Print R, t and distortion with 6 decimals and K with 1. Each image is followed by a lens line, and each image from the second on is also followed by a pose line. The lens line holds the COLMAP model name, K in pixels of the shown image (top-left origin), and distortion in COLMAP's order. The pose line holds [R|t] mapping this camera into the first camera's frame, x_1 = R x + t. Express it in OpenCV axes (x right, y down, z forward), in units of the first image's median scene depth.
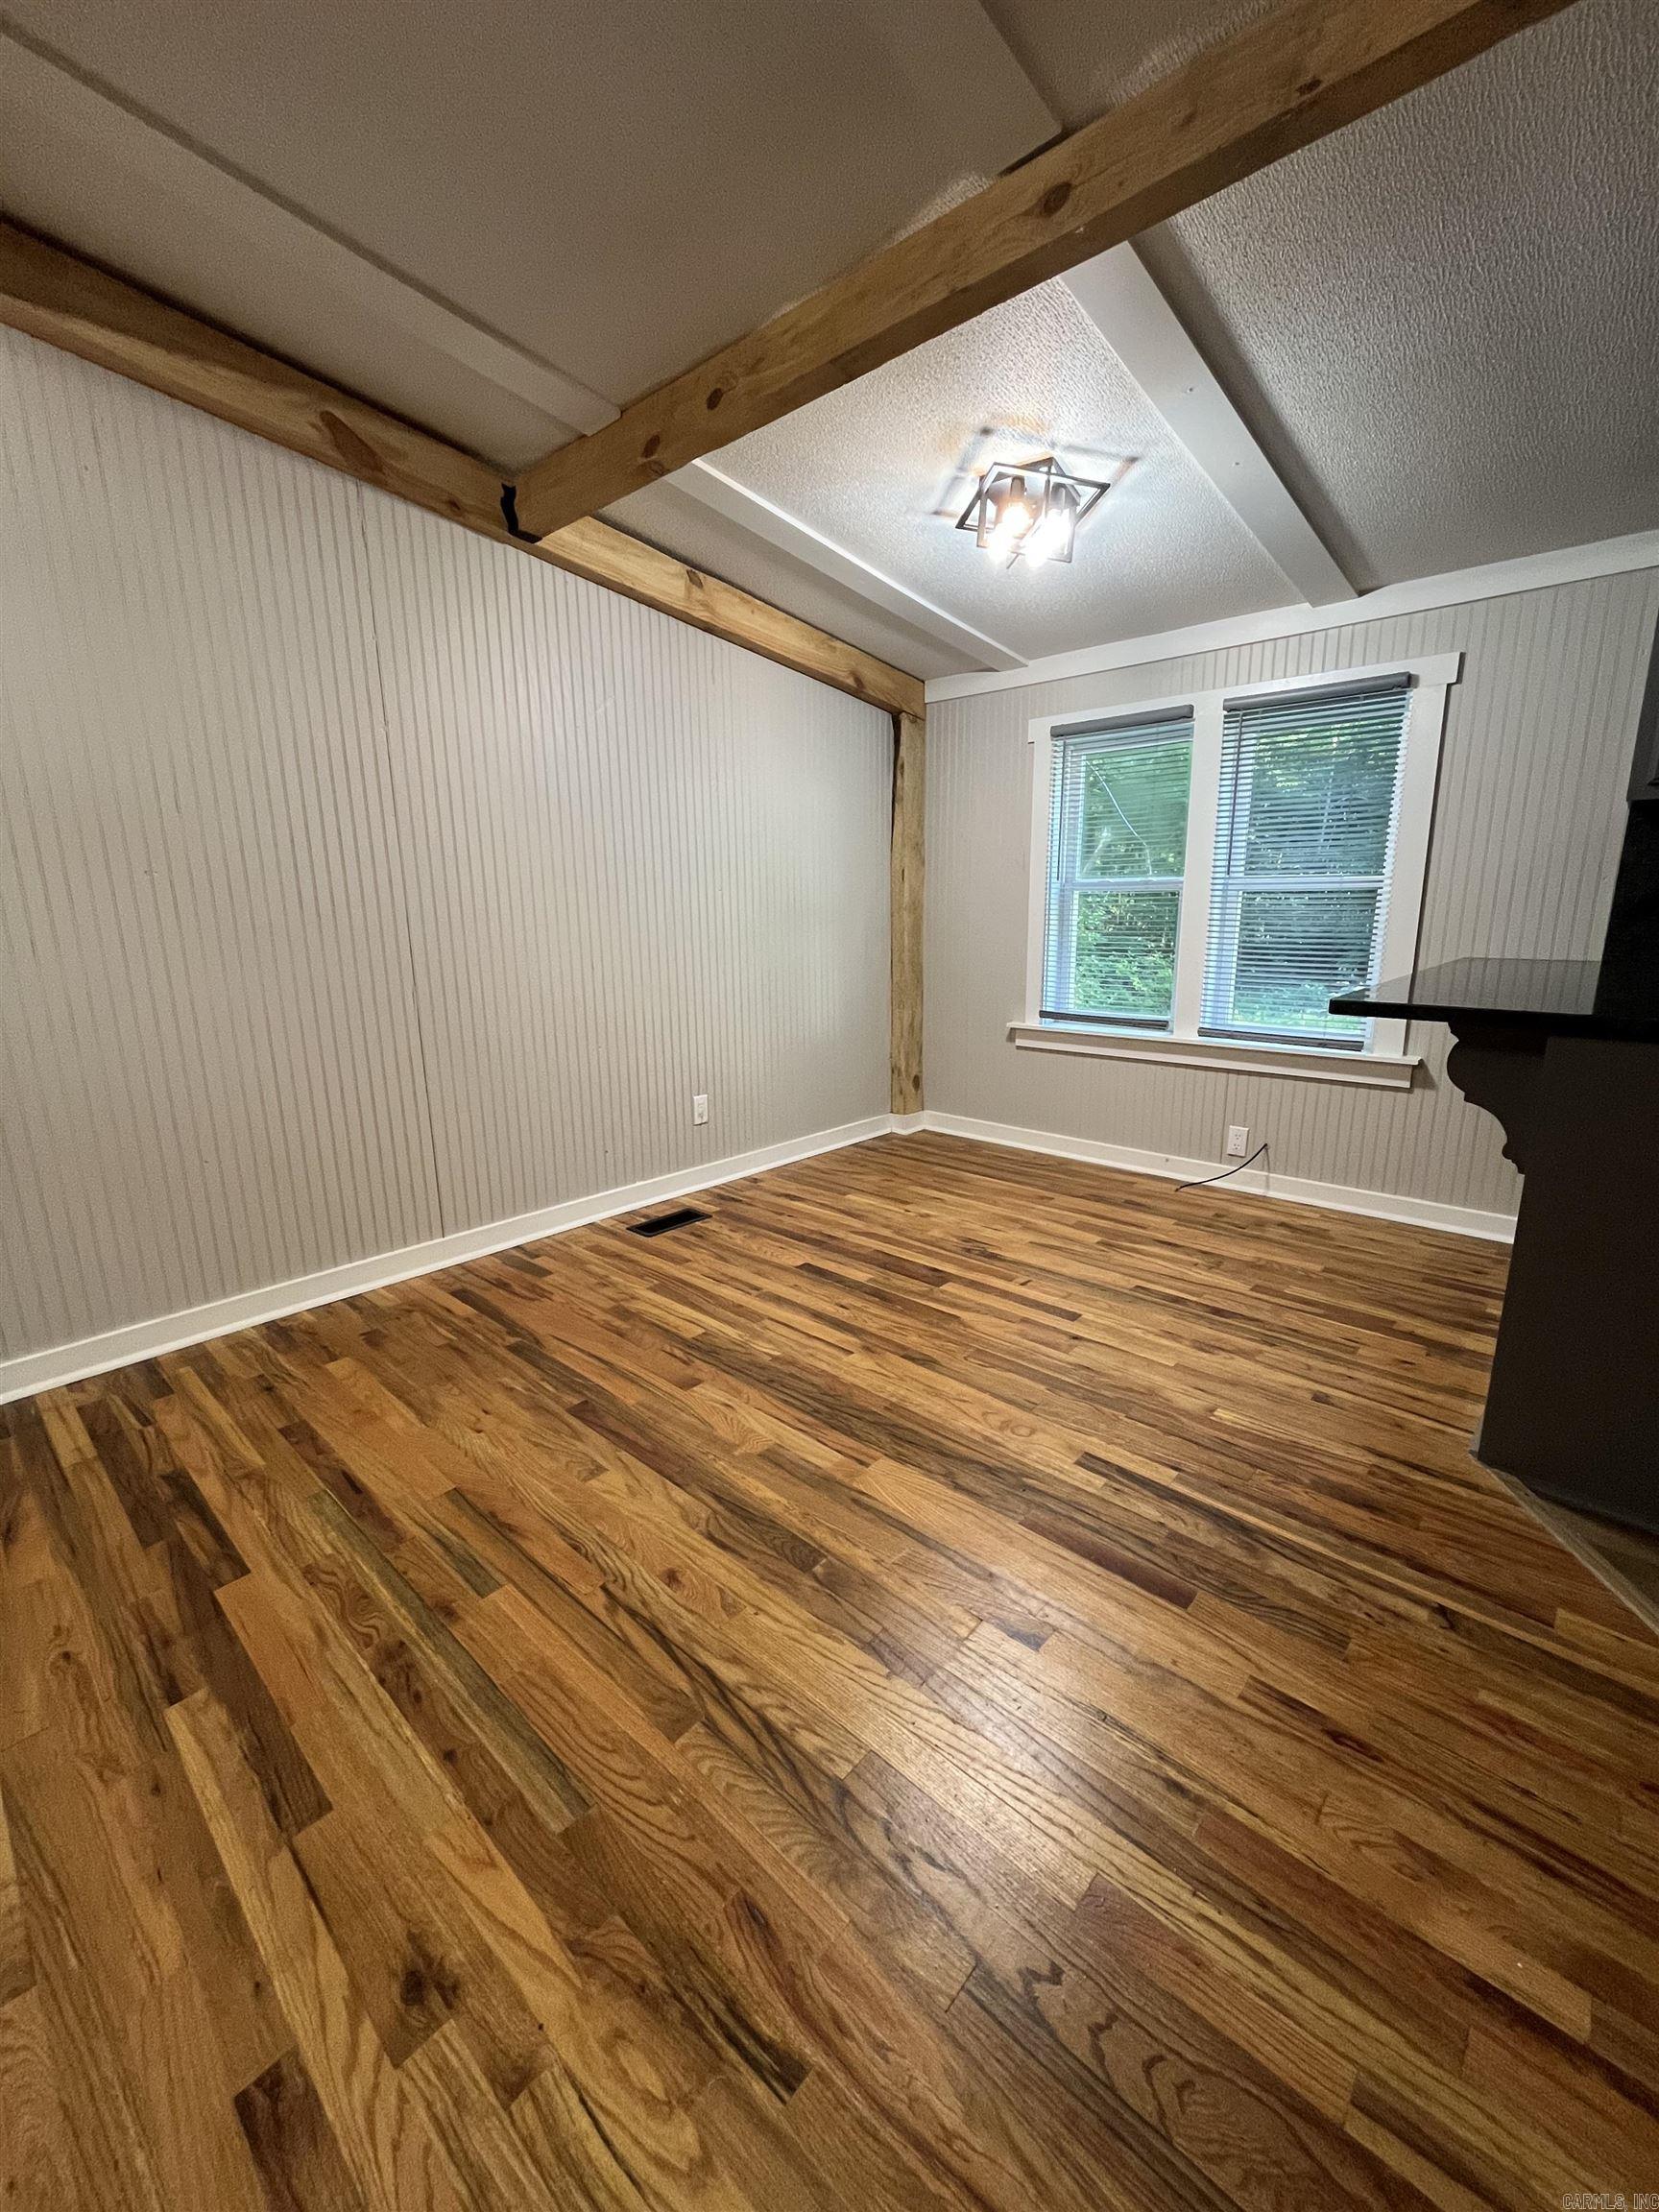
lens RADIAL K [[886.9, 0, 827.6], [0, 886.9, 1097.0], [0, 0, 1]] dist [0.000343, -0.000033]
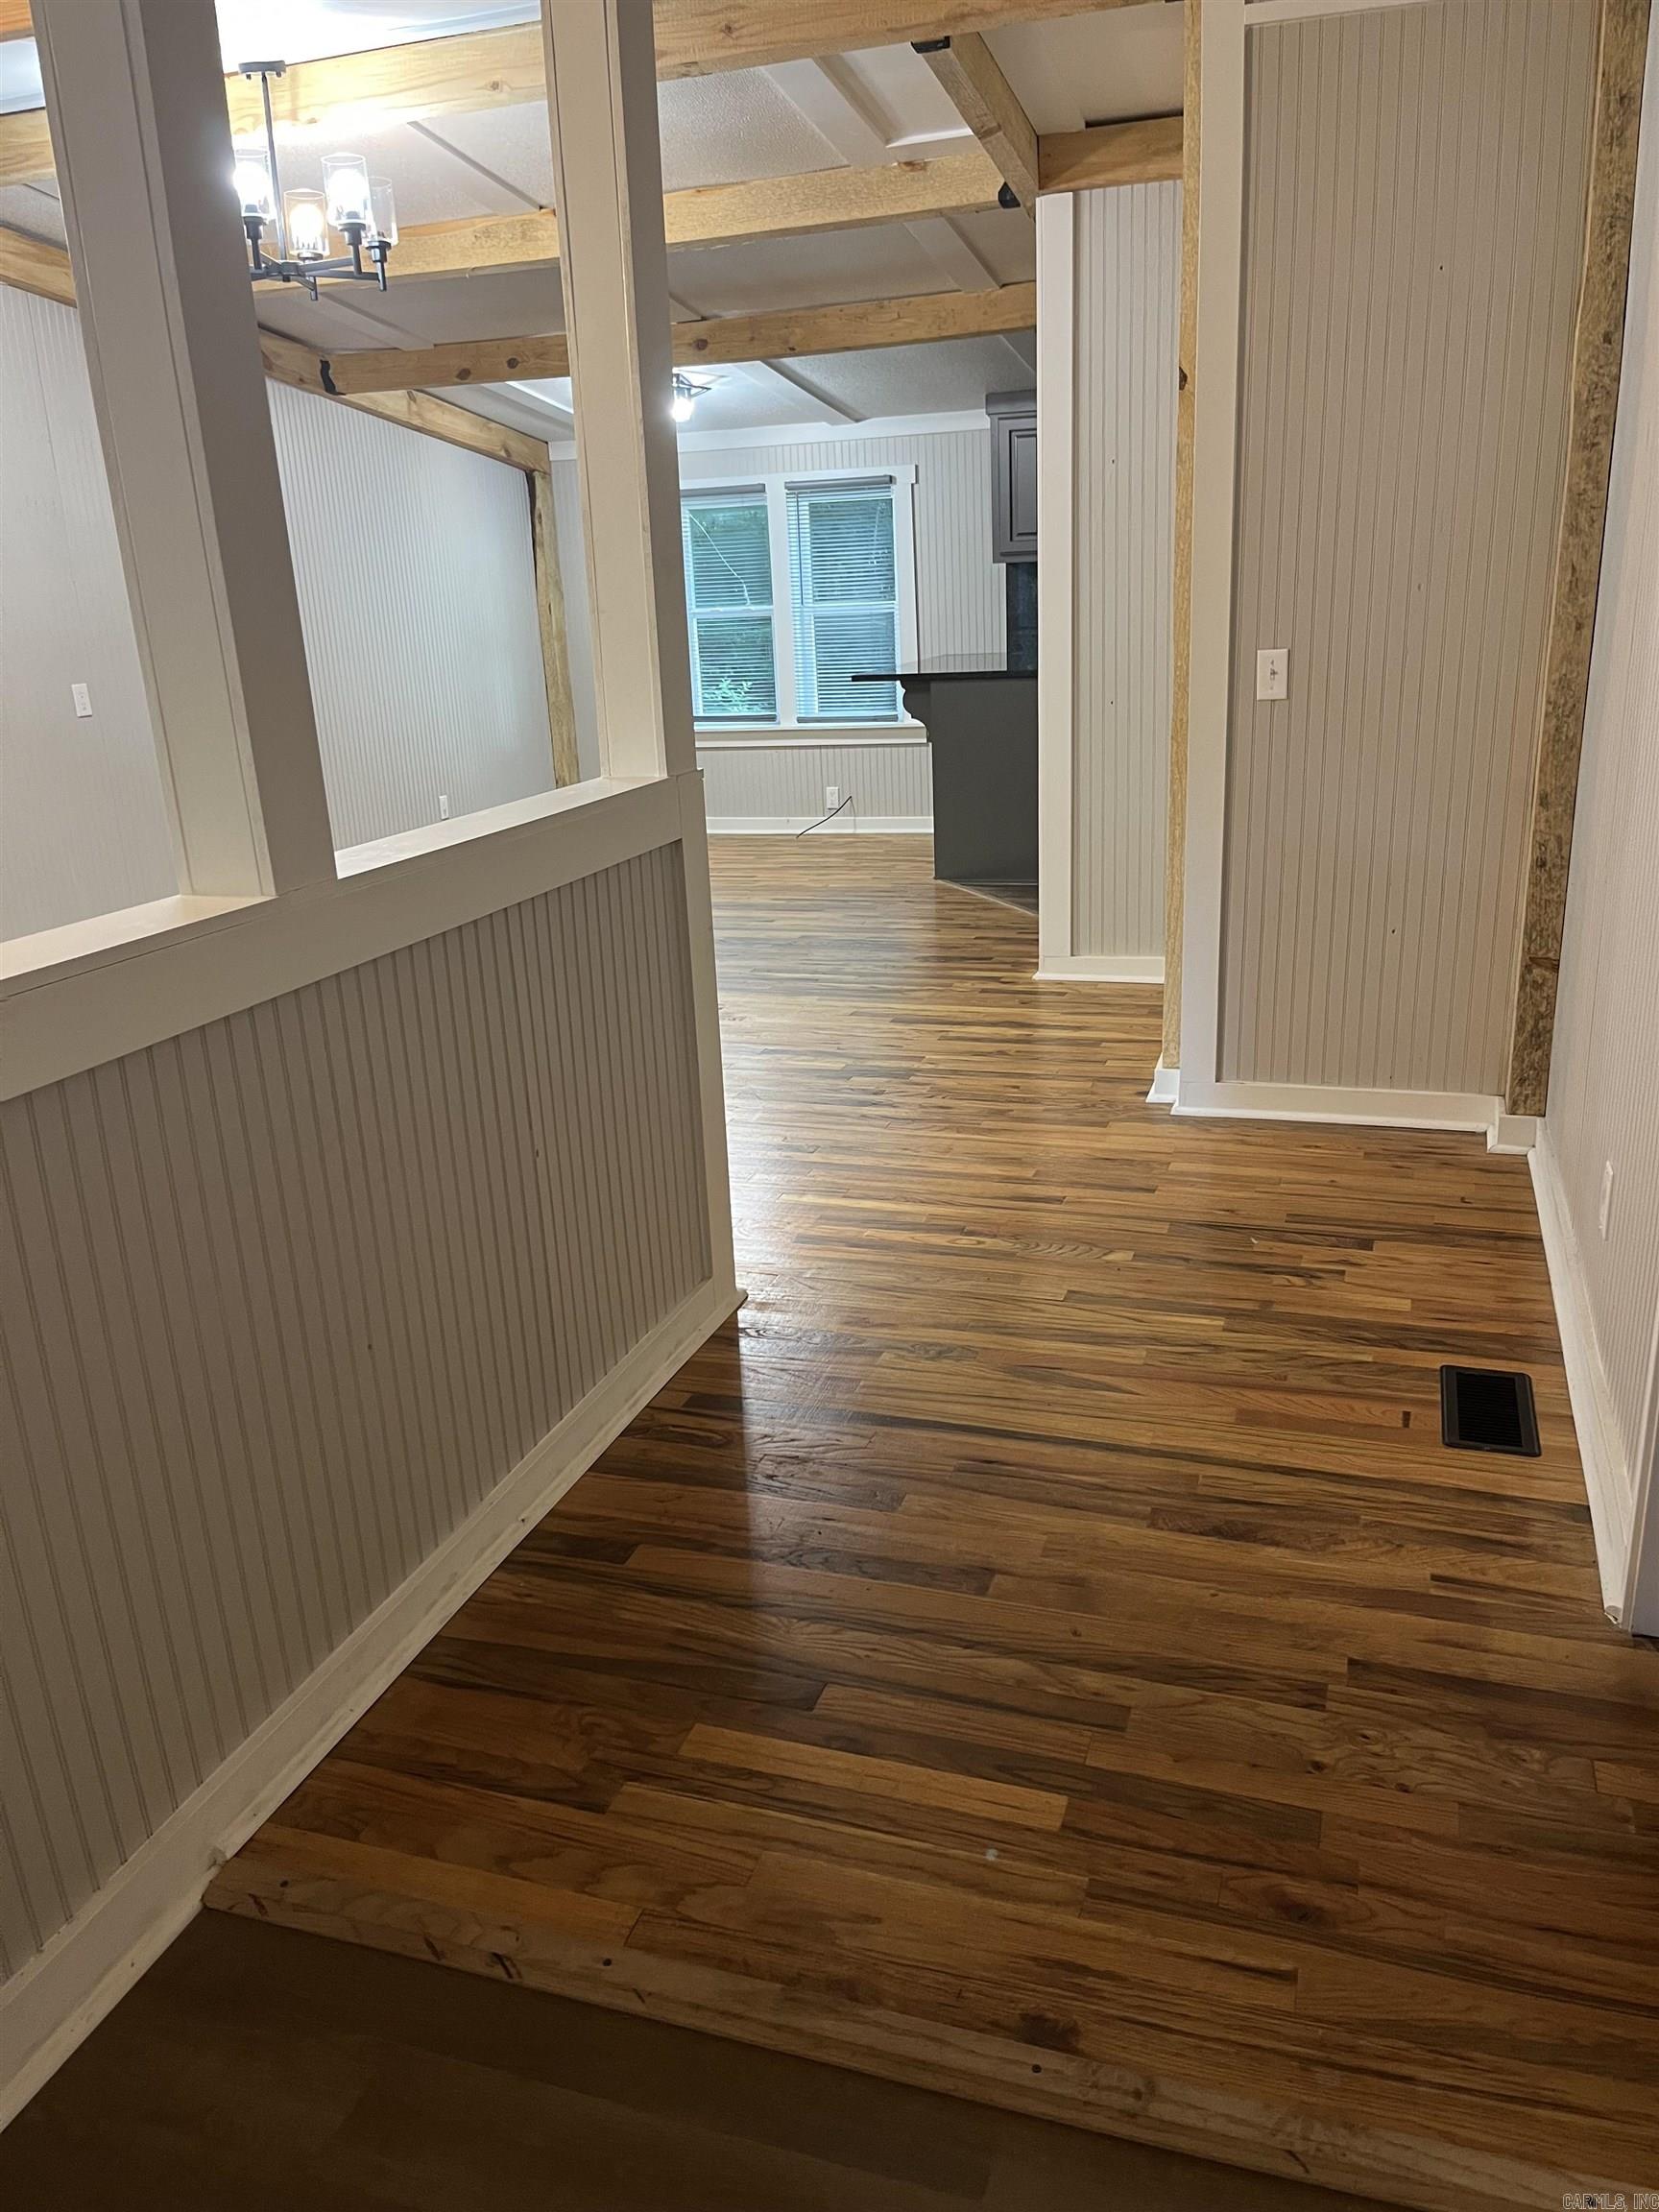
lens RADIAL K [[1677.8, 0, 825.2], [0, 1677.8, 1114.4], [0, 0, 1]] dist [0.007914, -0.007930]
pose [[0.912735, -0.149656, 0.380155, -0.616491], [0.121410, 0.987815, 0.097373, 0.278301], [-0.390095, -0.042721, 0.919783, -1.422773]]
